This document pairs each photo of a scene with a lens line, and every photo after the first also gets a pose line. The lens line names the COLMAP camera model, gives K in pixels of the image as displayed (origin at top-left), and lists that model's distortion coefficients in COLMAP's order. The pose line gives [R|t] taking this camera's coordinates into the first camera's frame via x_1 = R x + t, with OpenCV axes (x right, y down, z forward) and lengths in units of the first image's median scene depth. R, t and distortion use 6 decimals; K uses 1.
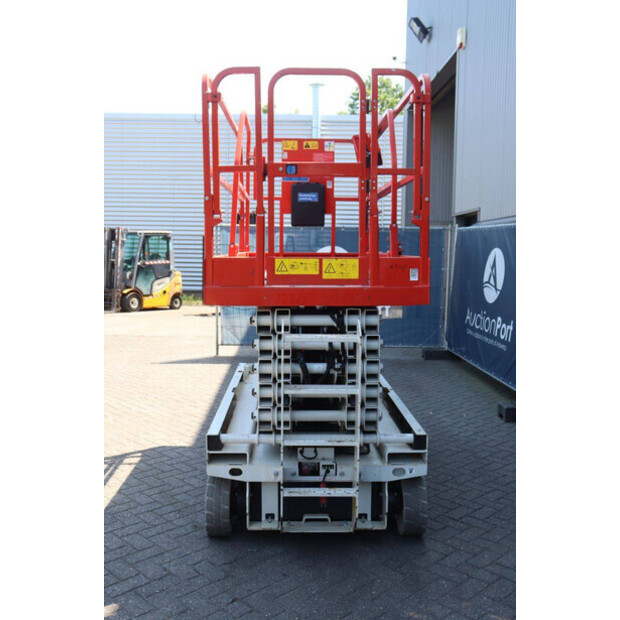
lens RADIAL K [[658.5, 0, 310.0], [0, 658.5, 310.0], [0, 0, 1]] dist [-0.082171, 0.191510]
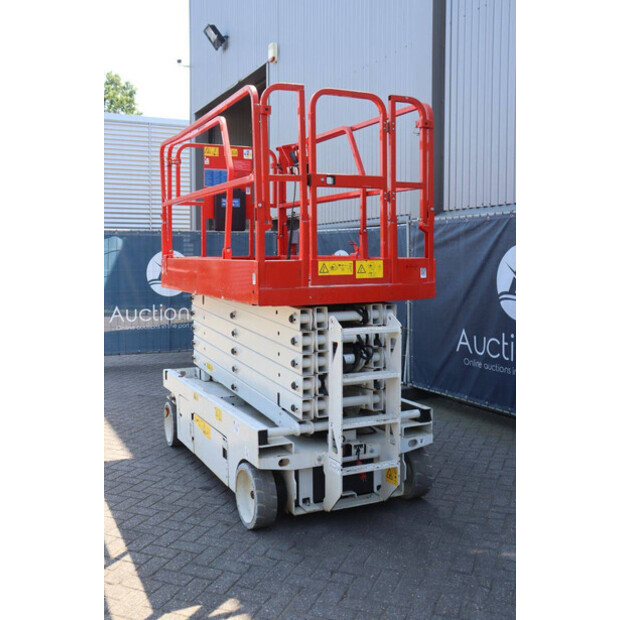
lens RADIAL K [[668.5, 0, 310.0], [0, 668.5, 310.0], [0, 0, 1]] dist [-0.032065, 0.017673]
pose [[0.914010, -0.045860, 0.403091, -0.496230], [0.048482, 0.998817, 0.003702, -0.001585], [-0.402784, 0.016159, 0.915152, -0.012523]]
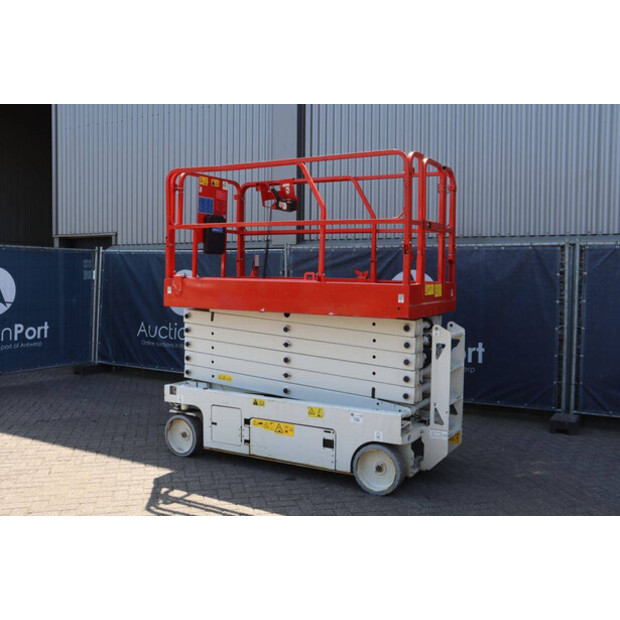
lens RADIAL K [[631.4, 0, 310.0], [0, 631.4, 310.0], [0, 0, 1]] dist [-0.046126, 0.025191]
pose [[0.513008, -0.052172, 0.856797, -1.340915], [0.068196, 0.997473, 0.019905, -0.064028], [-0.855671, 0.048219, 0.515270, 0.472389]]
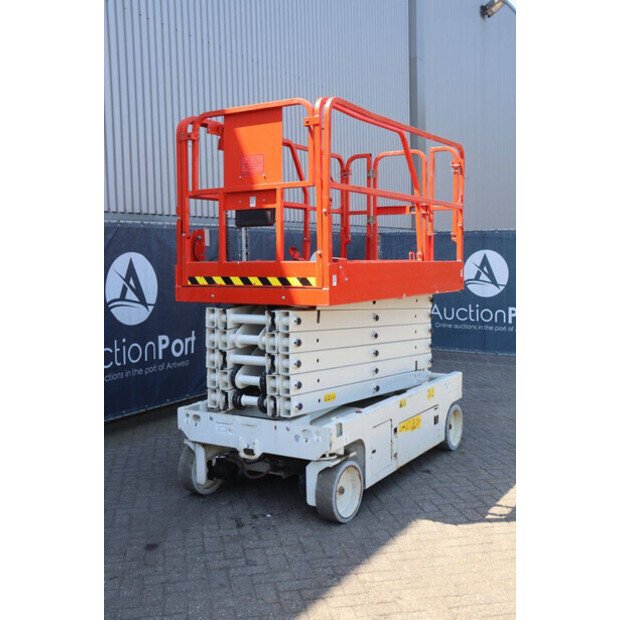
lens RADIAL K [[710.5, 0, 310.0], [0, 710.5, 310.0], [0, 0, 1]] dist [-0.011048, 0.042448]
pose [[-0.838806, -0.039606, 0.542987, -0.769887], [0.054446, 0.986248, 0.156046, -0.242978], [-0.541701, 0.160455, -0.825115, 2.567143]]
